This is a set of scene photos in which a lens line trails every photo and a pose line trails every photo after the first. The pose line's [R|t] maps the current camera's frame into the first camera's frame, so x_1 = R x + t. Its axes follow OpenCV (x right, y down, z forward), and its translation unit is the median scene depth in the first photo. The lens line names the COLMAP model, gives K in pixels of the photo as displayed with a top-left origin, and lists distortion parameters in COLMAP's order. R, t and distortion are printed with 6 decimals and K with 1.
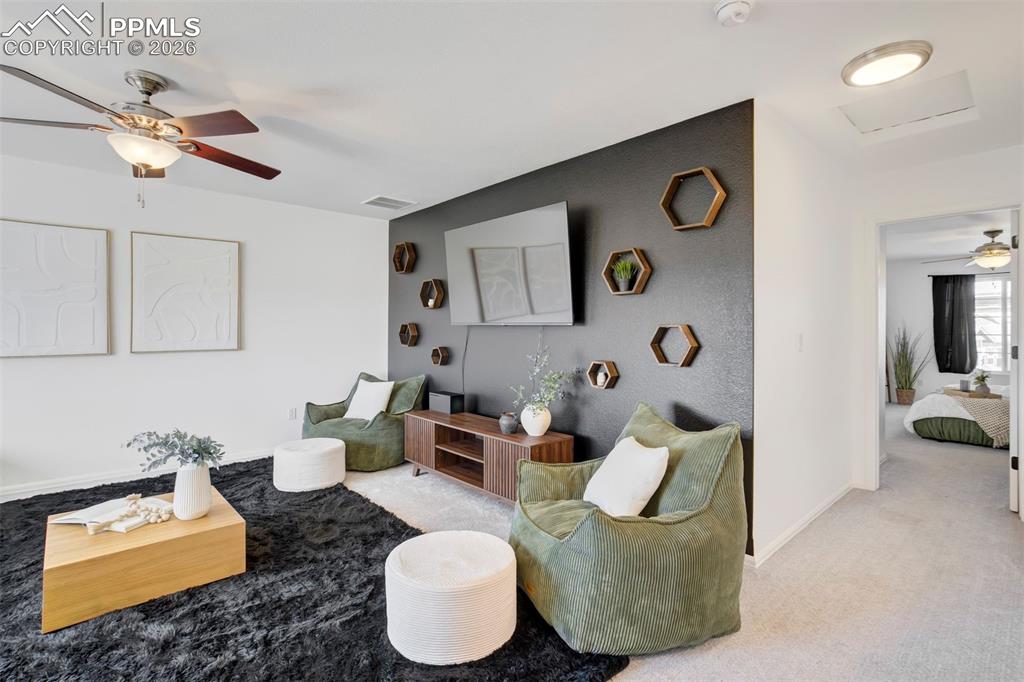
lens RADIAL K [[490.4, 0, 510.7], [0, 490.4, 331.4], [0, 0, 1]] dist [-0.042703, 0.024560]
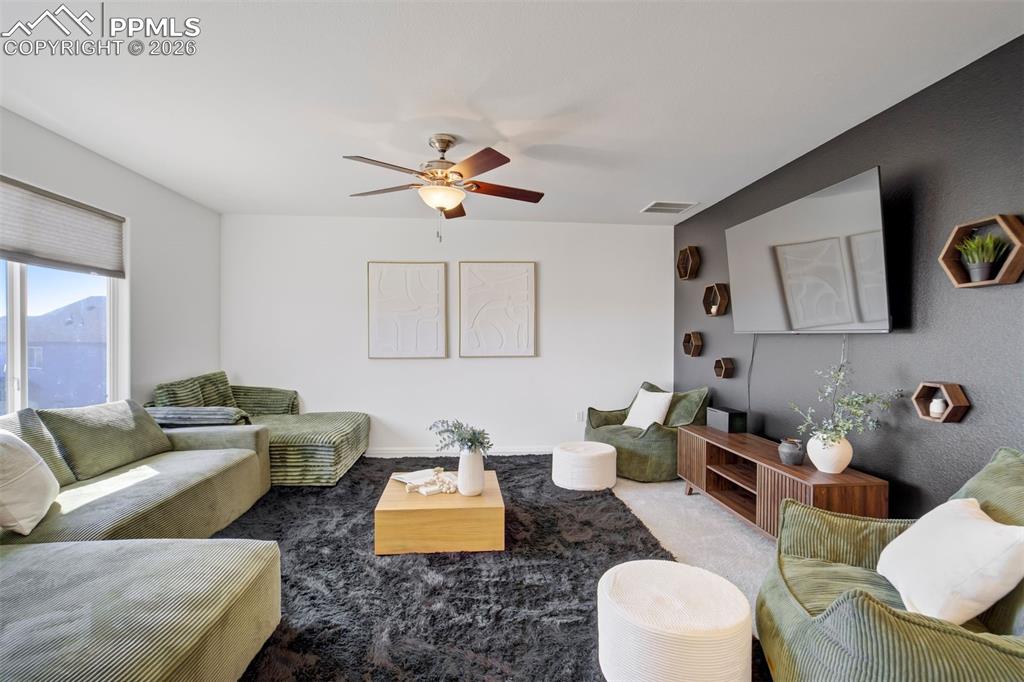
lens RADIAL K [[478.0, 0, 511.9], [0, 478.0, 346.8], [0, 0, 1]] dist [-0.045106, 0.022666]
pose [[0.793197, 0.008531, -0.608906, 0.111663], [-0.001231, 0.999922, 0.012406, 0.000890], [0.608964, -0.009091, 0.793145, 0.093340]]
